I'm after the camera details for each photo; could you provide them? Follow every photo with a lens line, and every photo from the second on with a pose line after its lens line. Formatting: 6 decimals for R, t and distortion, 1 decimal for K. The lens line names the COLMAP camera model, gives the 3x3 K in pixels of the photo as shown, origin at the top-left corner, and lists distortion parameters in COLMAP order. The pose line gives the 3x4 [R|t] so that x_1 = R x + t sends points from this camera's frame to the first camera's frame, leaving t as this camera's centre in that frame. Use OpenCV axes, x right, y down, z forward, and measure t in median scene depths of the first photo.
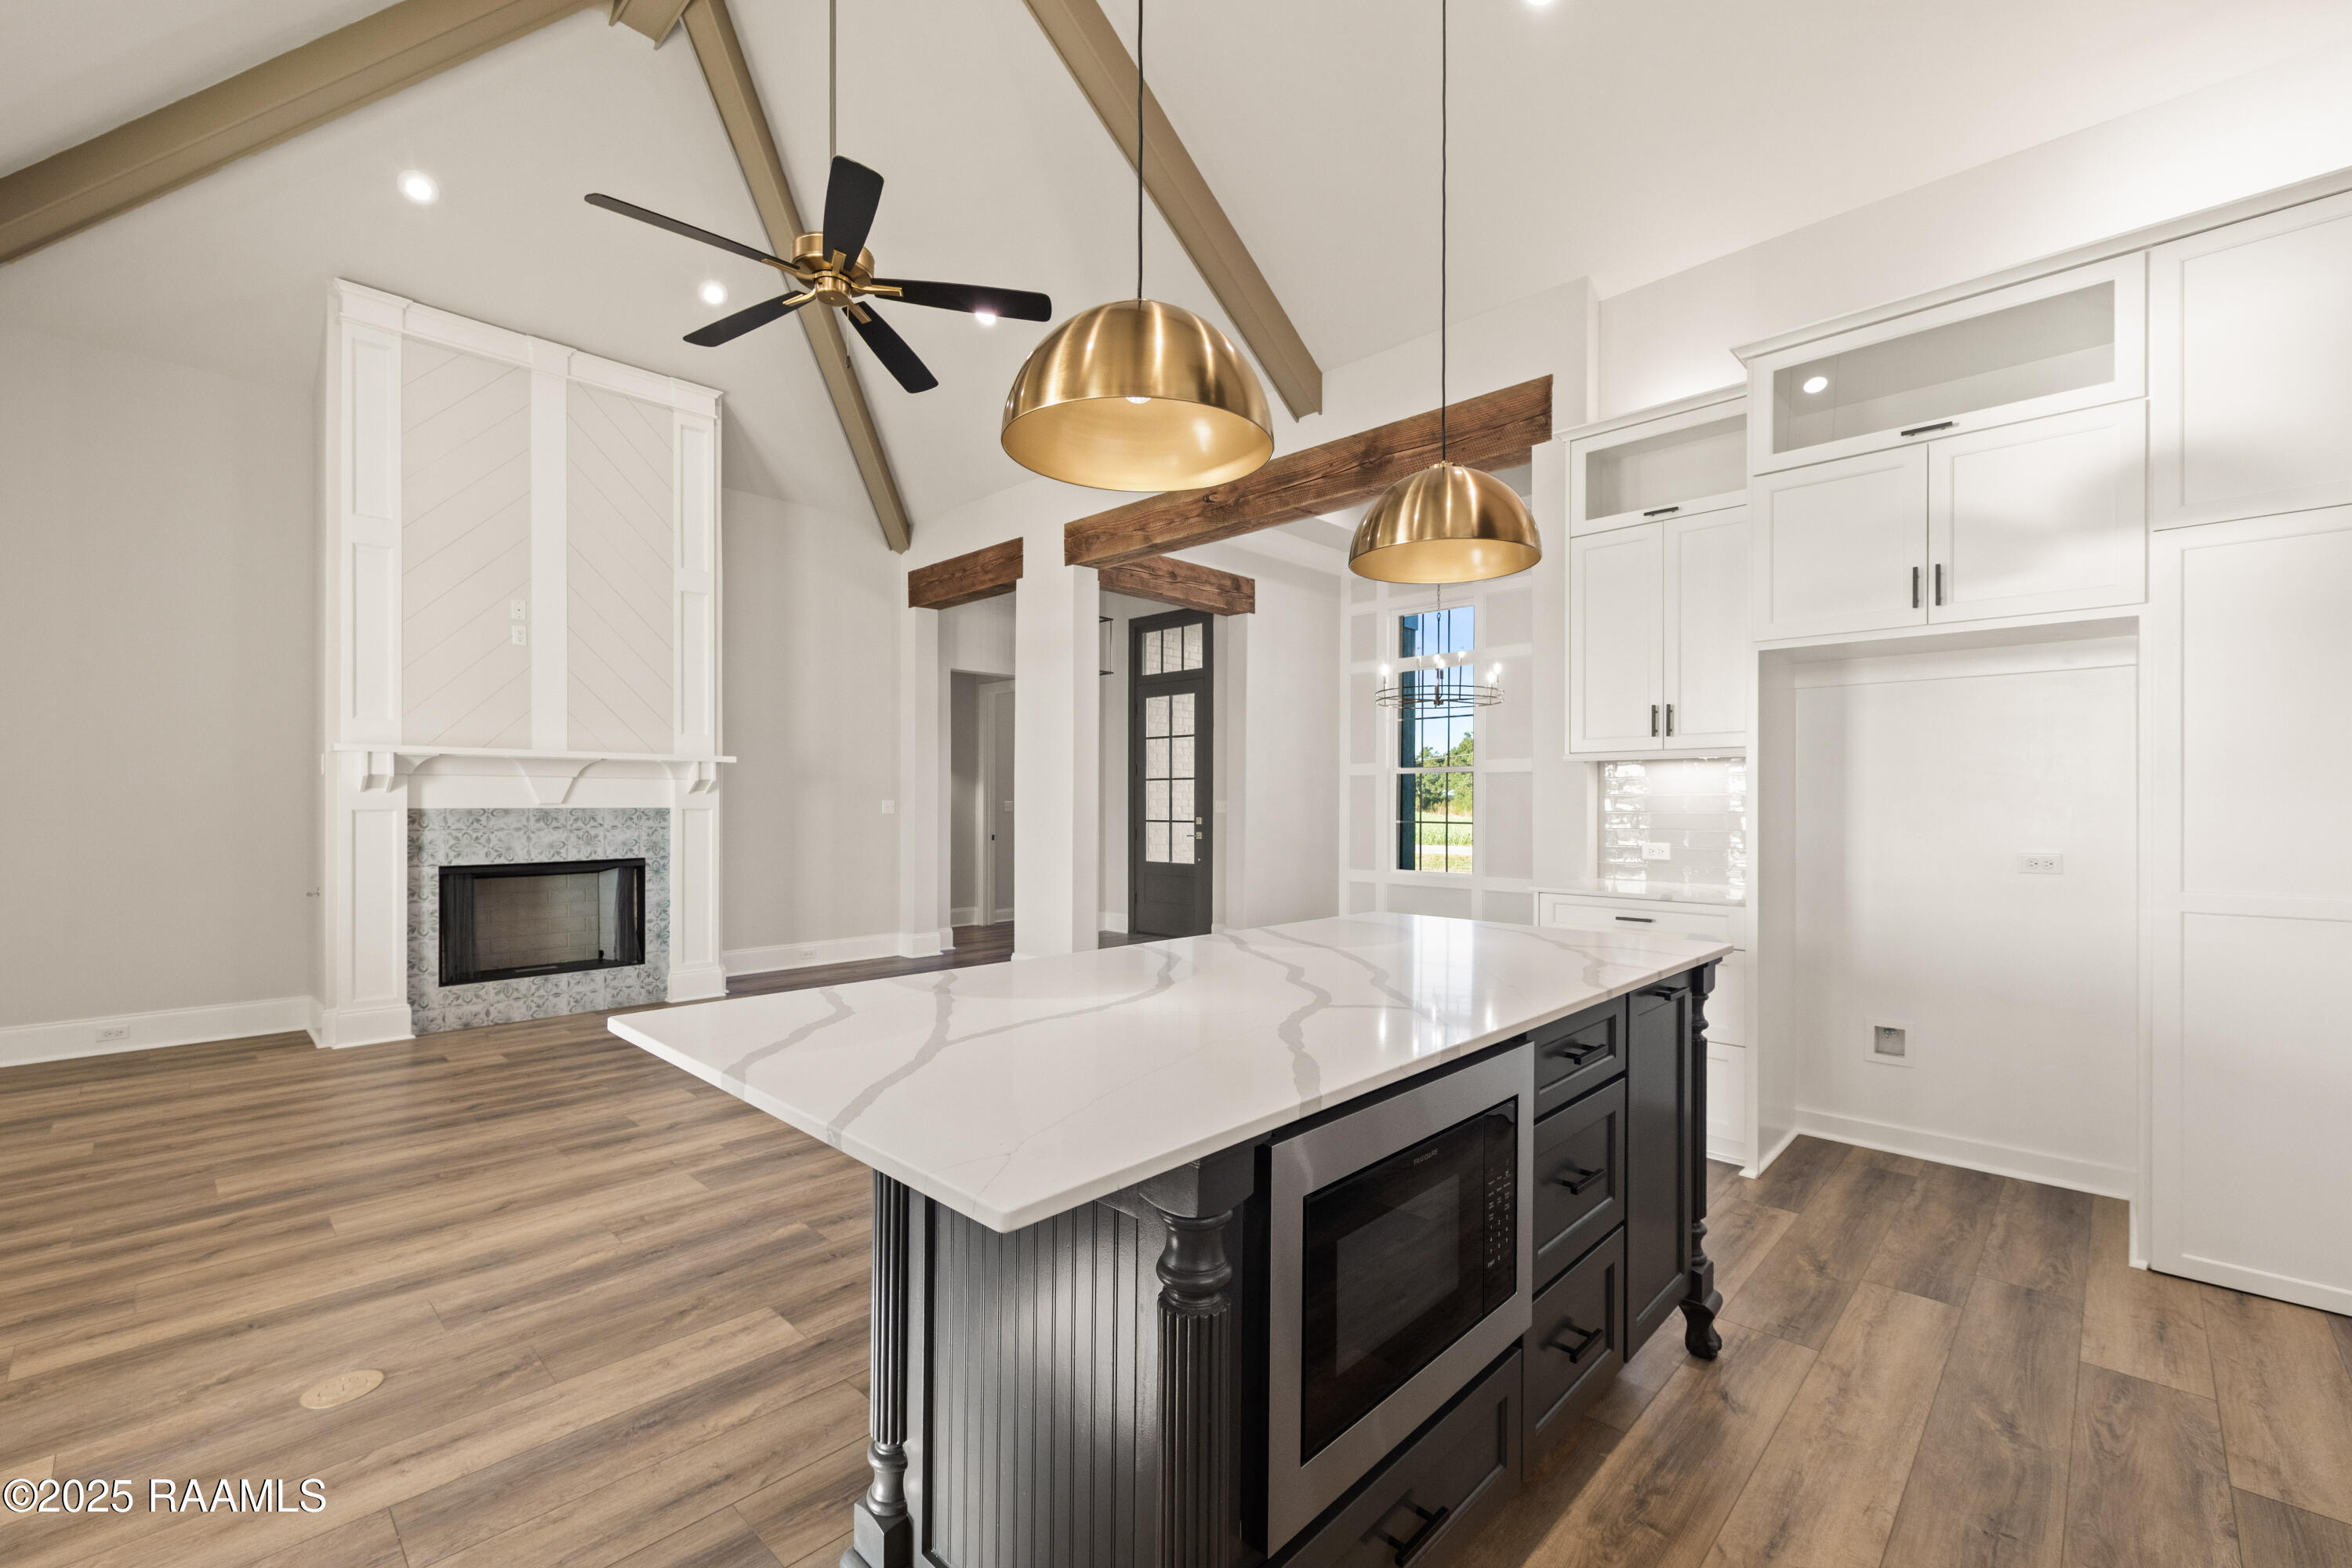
lens RADIAL K [[976.3, 0, 1175.3], [0, 976.3, 802.7], [0, 0, 1]] dist [0.001049, -0.000152]
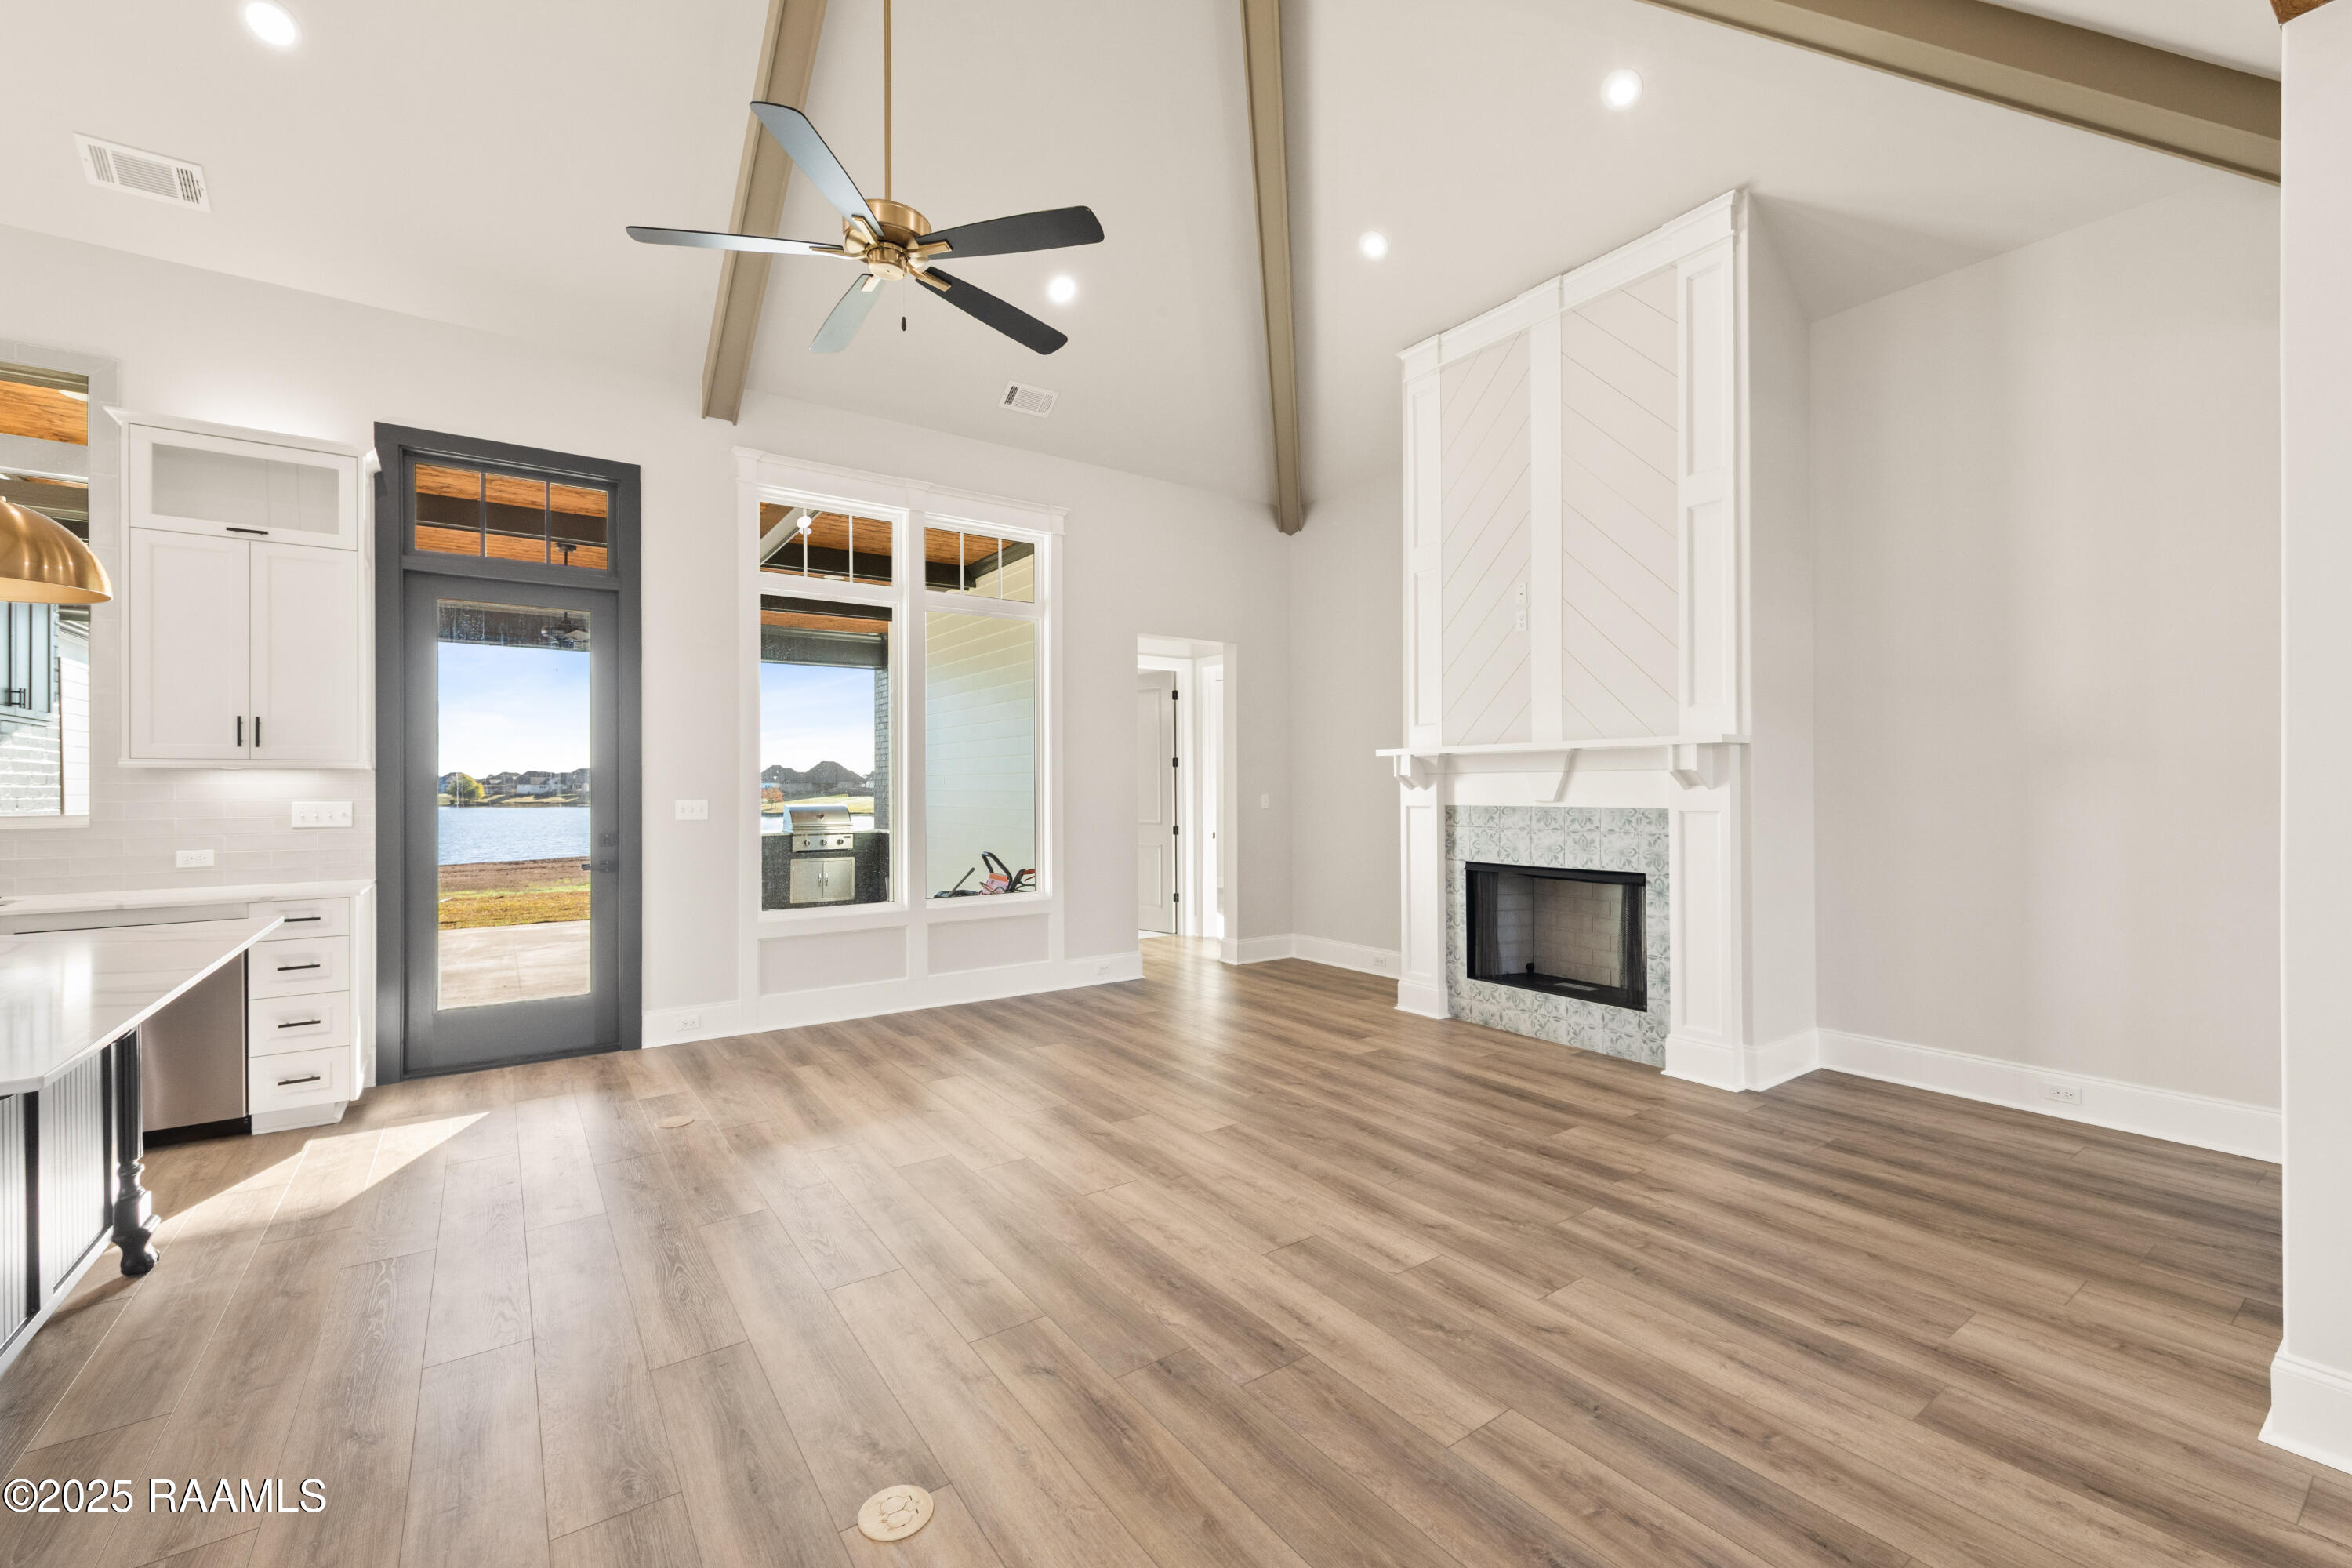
lens RADIAL K [[965.0, 0, 1176.0], [0, 965.0, 784.0], [0, 0, 1]] dist [0.002553, -0.000024]
pose [[-0.186204, -0.002502, -0.982508, 0.299846], [0.005888, 0.999976, -0.003662, -0.014550], [0.982494, -0.006467, -0.186185, 0.863821]]
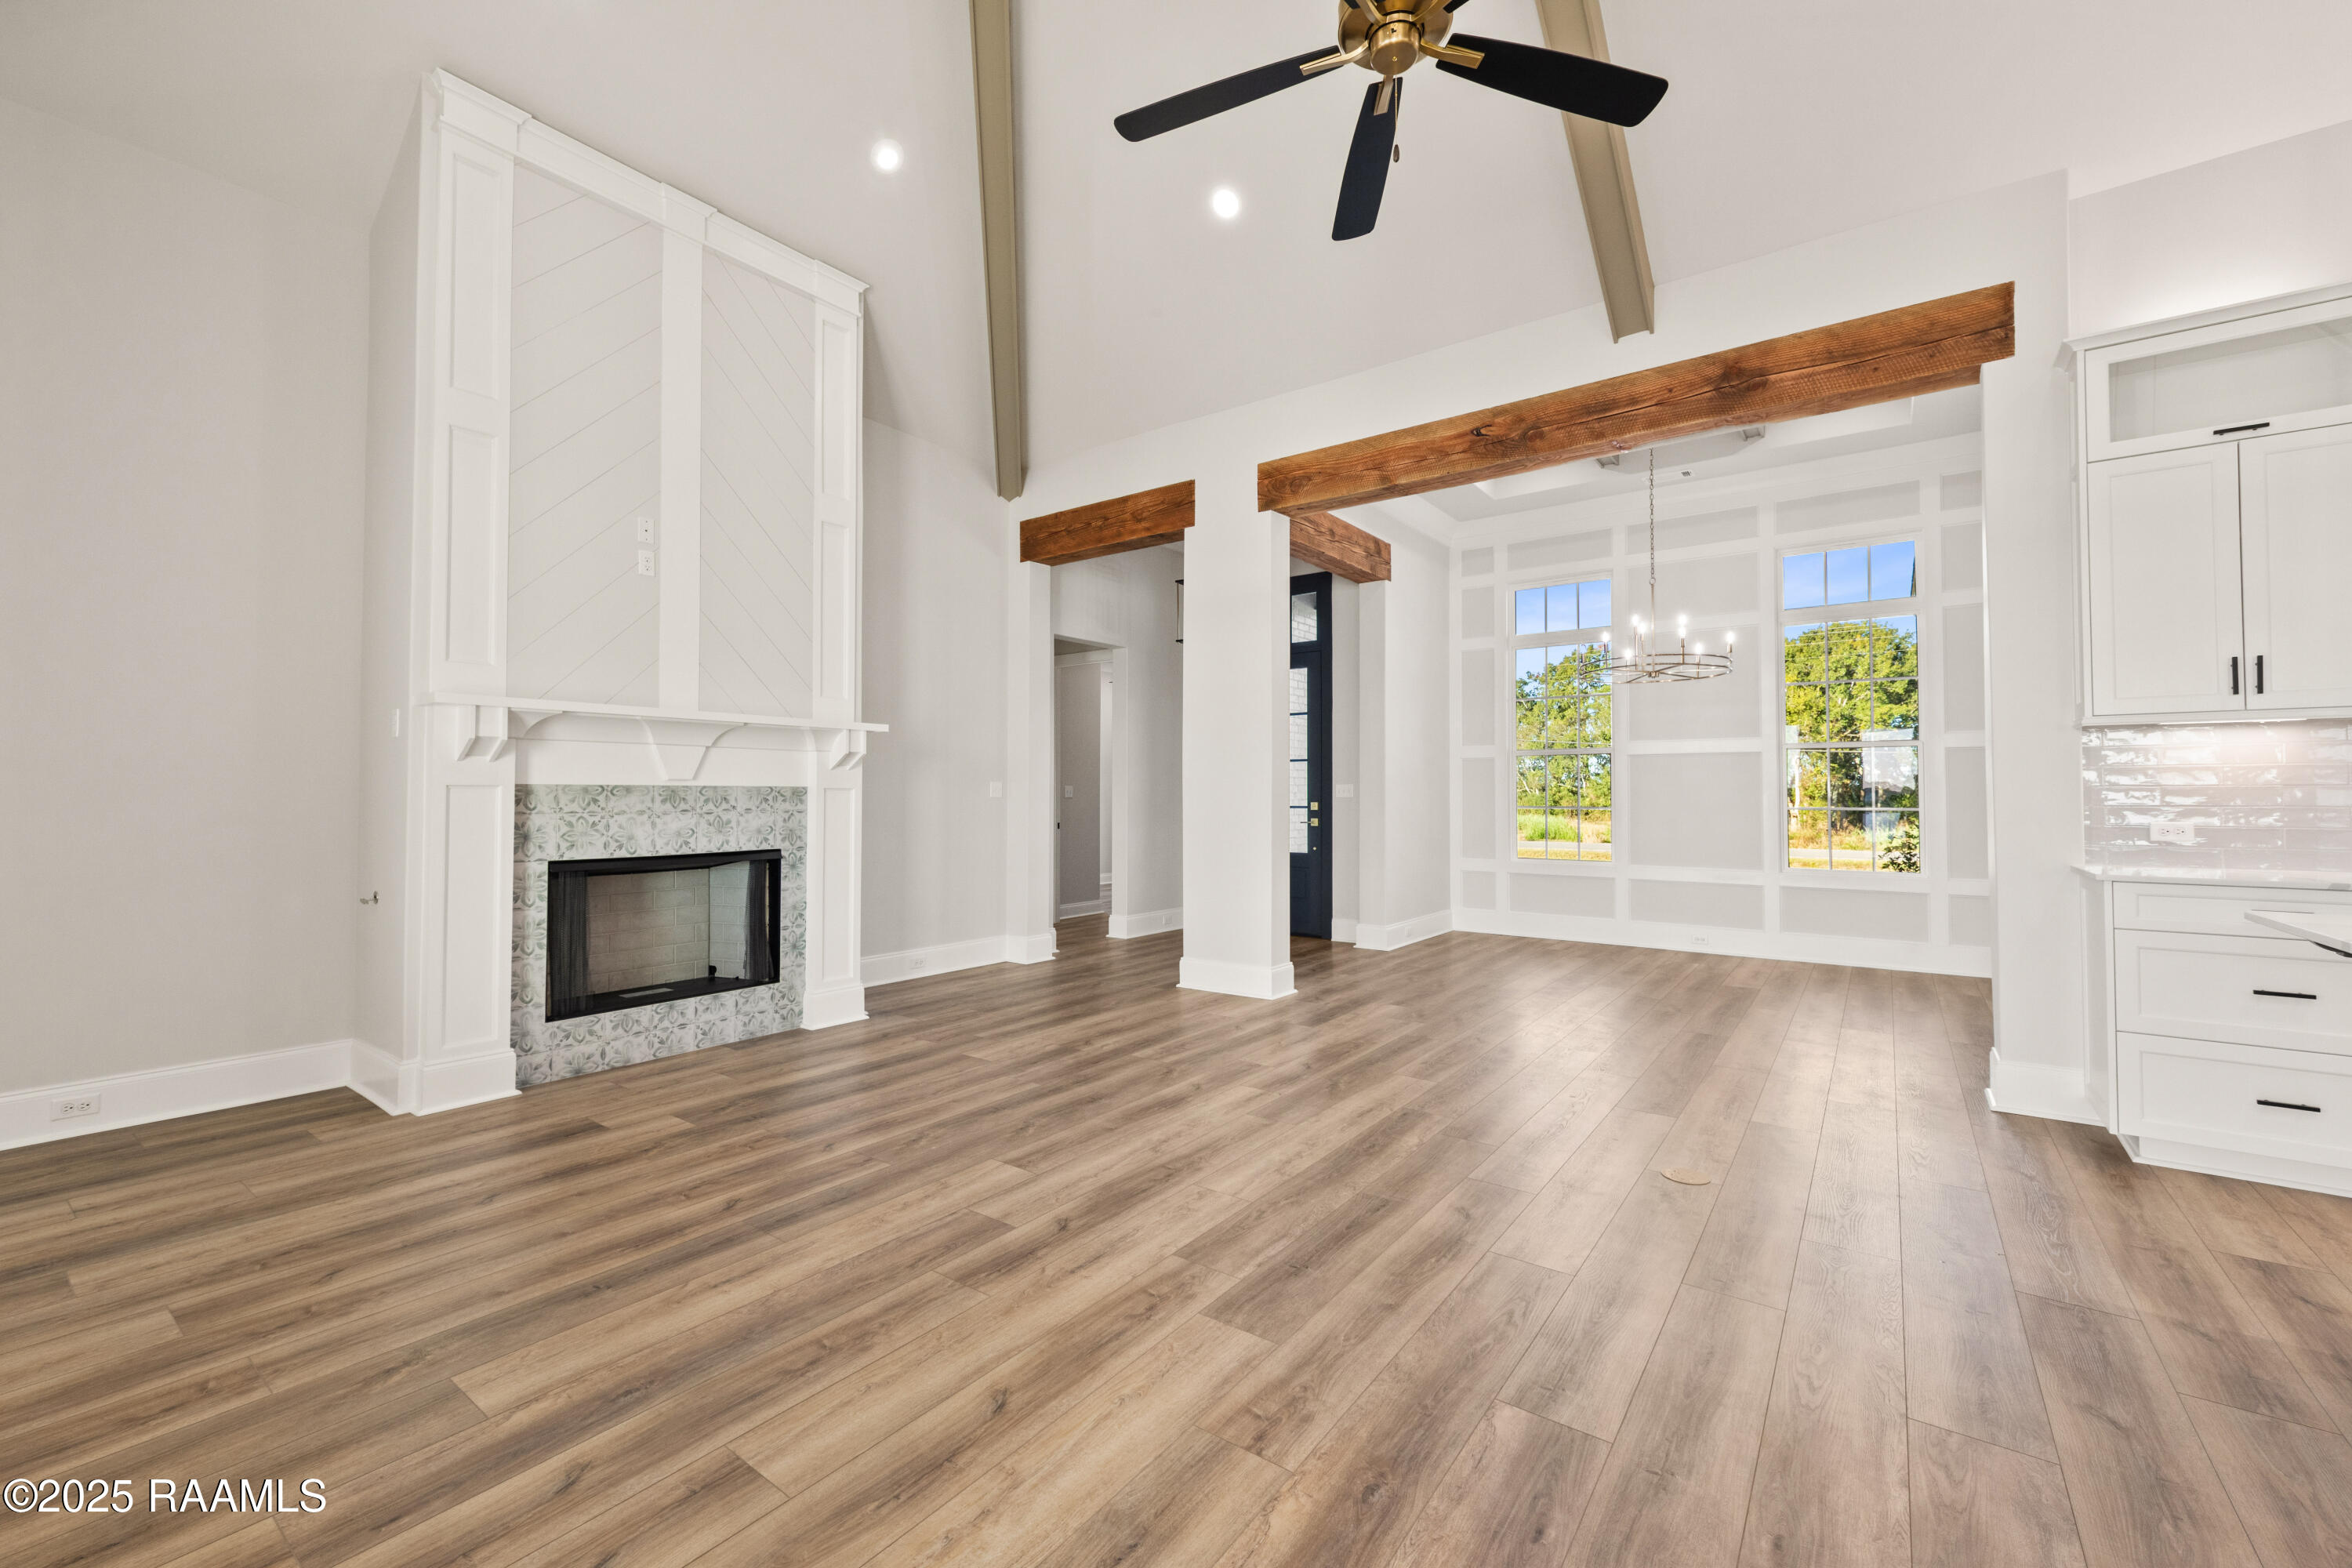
lens RADIAL K [[952.1, 0, 1165.1], [0, 952.1, 772.9], [0, 0, 1]] dist [0.002785, -0.000396]
pose [[0.992425, 0.003308, 0.122804, -0.361743], [-0.000386, 0.999716, -0.023813, 0.013881], [-0.122848, 0.023585, 0.992145, 0.204879]]
